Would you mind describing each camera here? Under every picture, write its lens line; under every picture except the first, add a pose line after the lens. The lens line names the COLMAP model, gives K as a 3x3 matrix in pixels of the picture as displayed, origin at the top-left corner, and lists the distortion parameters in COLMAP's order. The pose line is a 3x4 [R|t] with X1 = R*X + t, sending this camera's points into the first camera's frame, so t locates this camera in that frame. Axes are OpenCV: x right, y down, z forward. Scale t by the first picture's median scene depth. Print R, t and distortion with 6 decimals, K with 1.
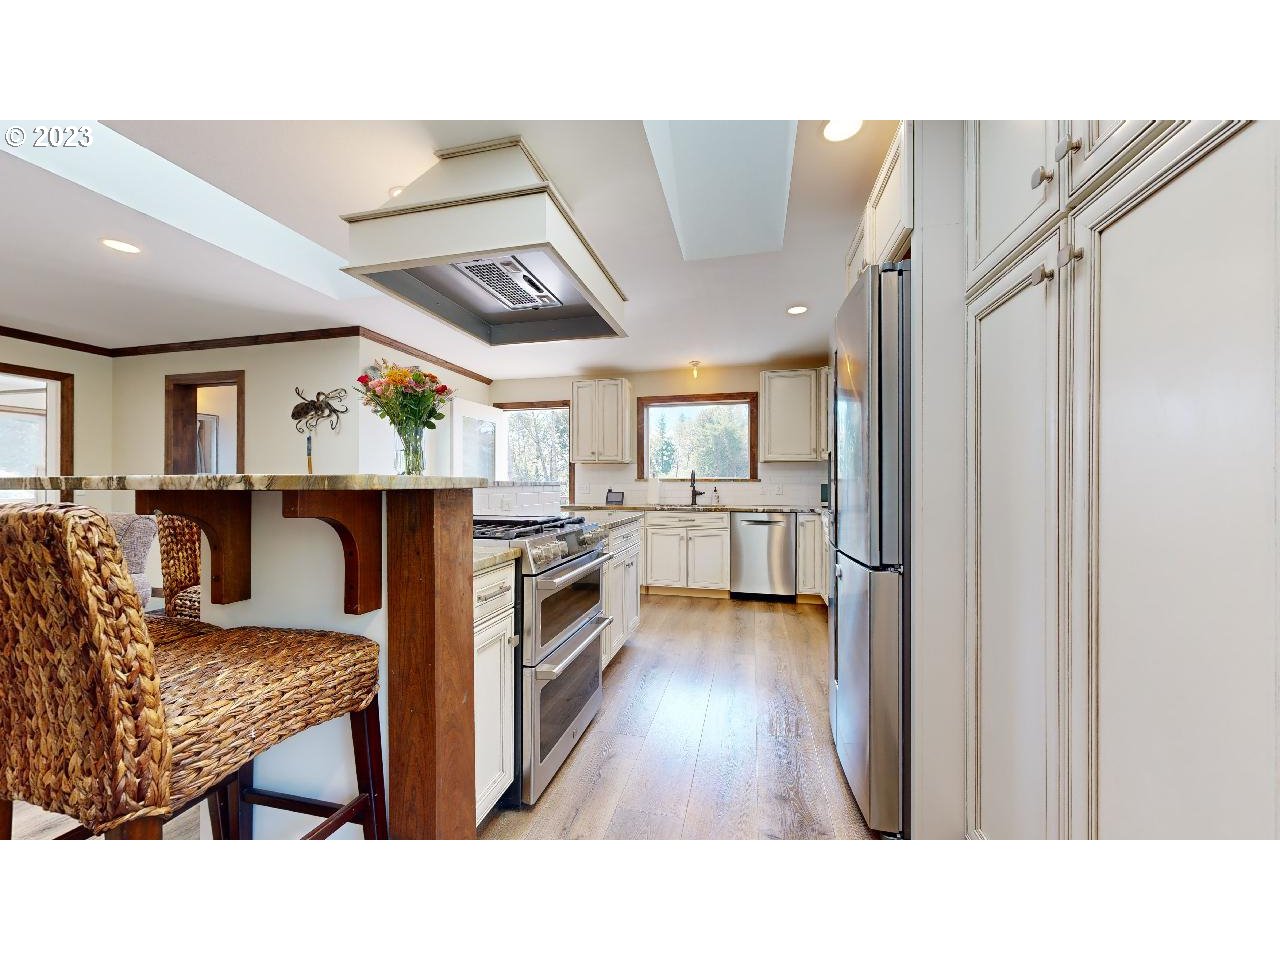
lens RADIAL K [[470.8, 0, 640.0], [0, 470.8, 480.0], [0, 0, 1]] dist [-0.000780, -0.000015]
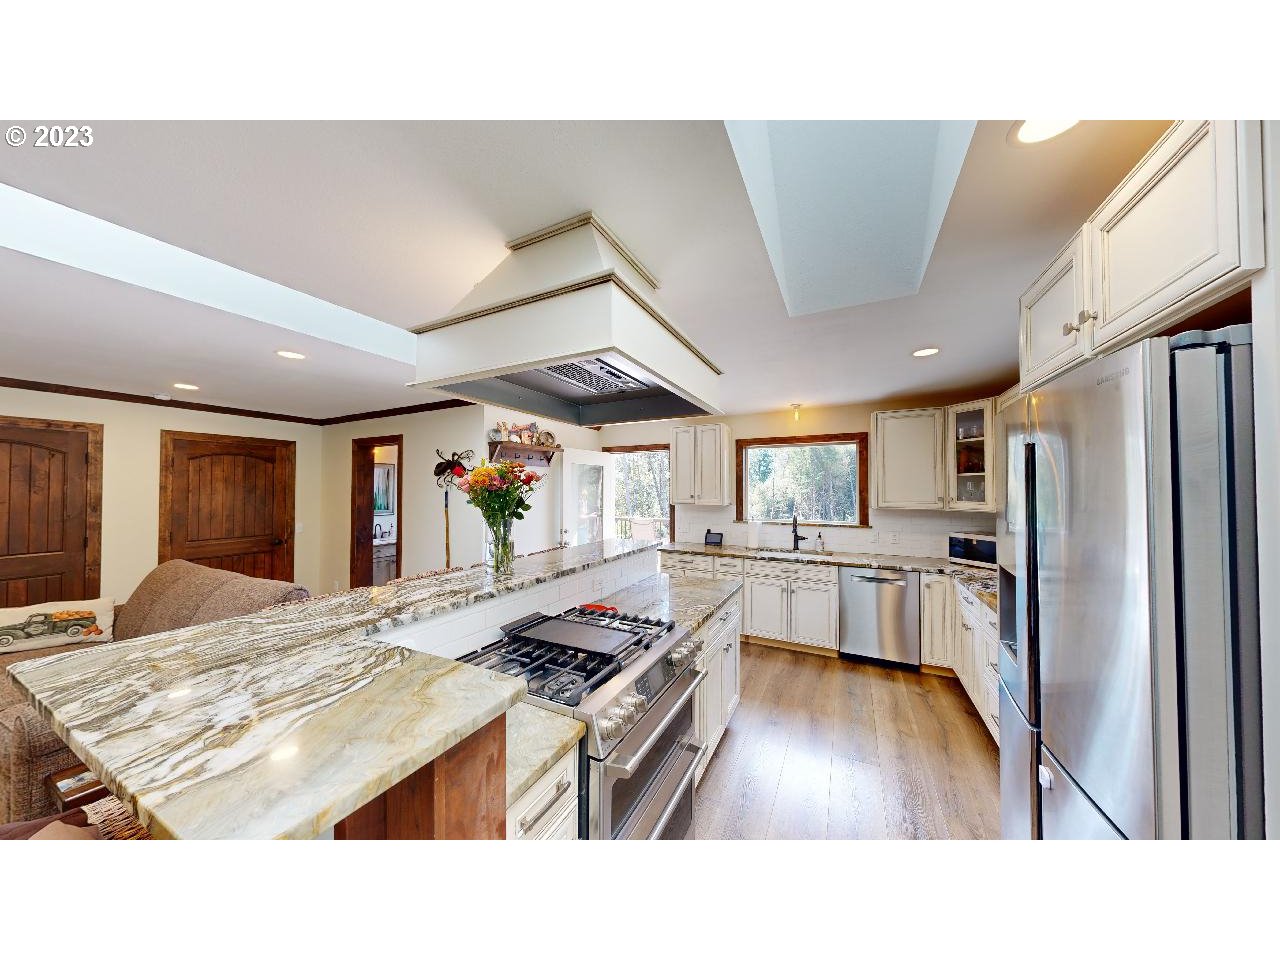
lens RADIAL K [[404.6, 0, 640.0], [0, 404.6, 480.0], [0, 0, 1]] dist [0.000229, 0.000002]
pose [[0.971339, -0.006523, -0.237610, 0.000854], [0.003415, 0.999903, -0.013490, -0.095508], [0.237675, 0.012292, 0.971267, 0.128161]]
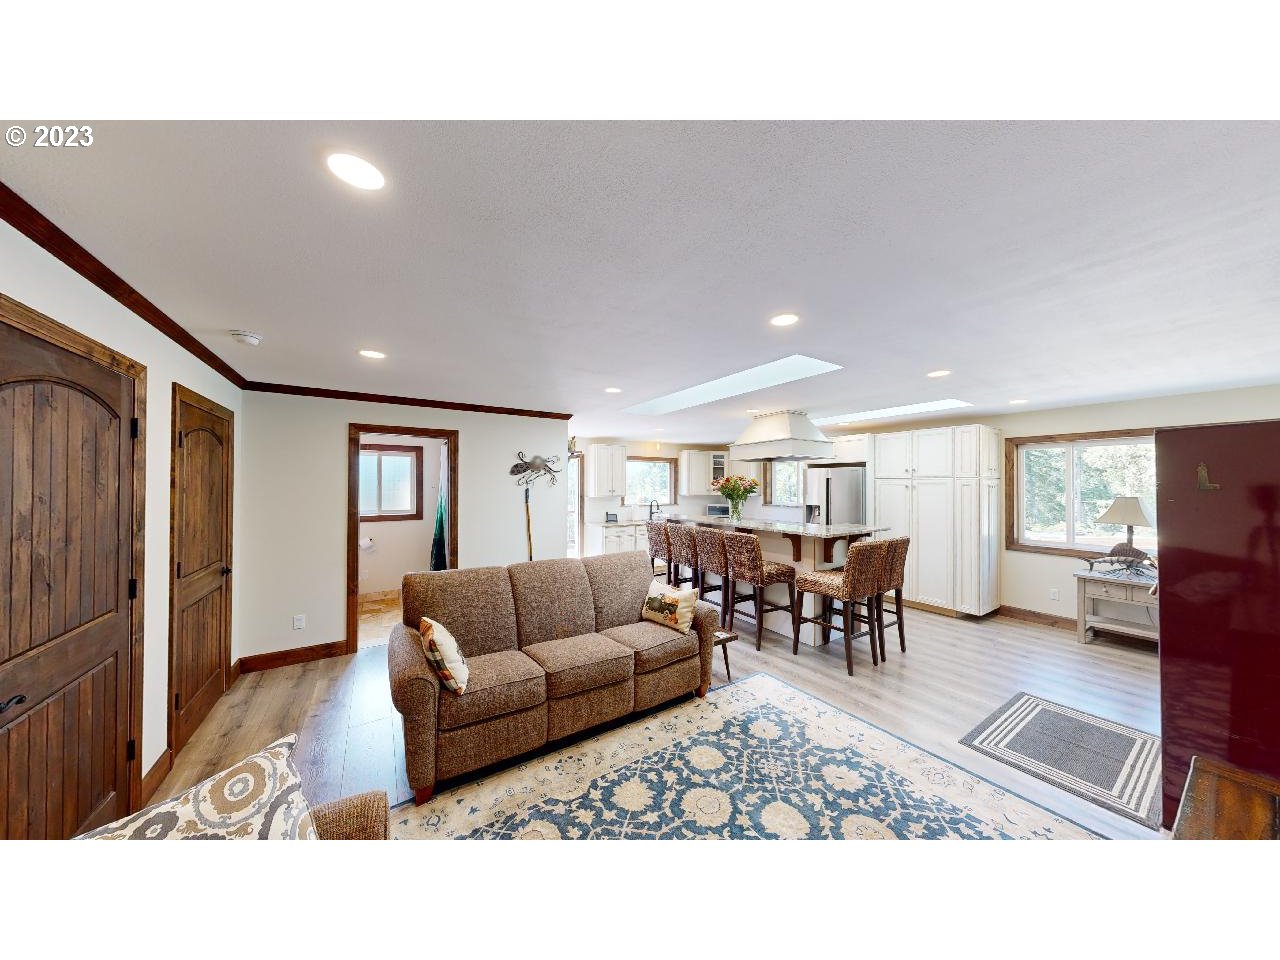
lens RADIAL K [[404.6, 0, 640.0], [0, 404.6, 480.0], [0, 0, 1]] dist [0.000229, 0.000002]
pose [[0.686380, 0.008125, 0.727198, -1.205115], [-0.006128, 0.999967, -0.005388, -0.103268], [-0.727218, -0.000758, 0.686406, -0.018855]]
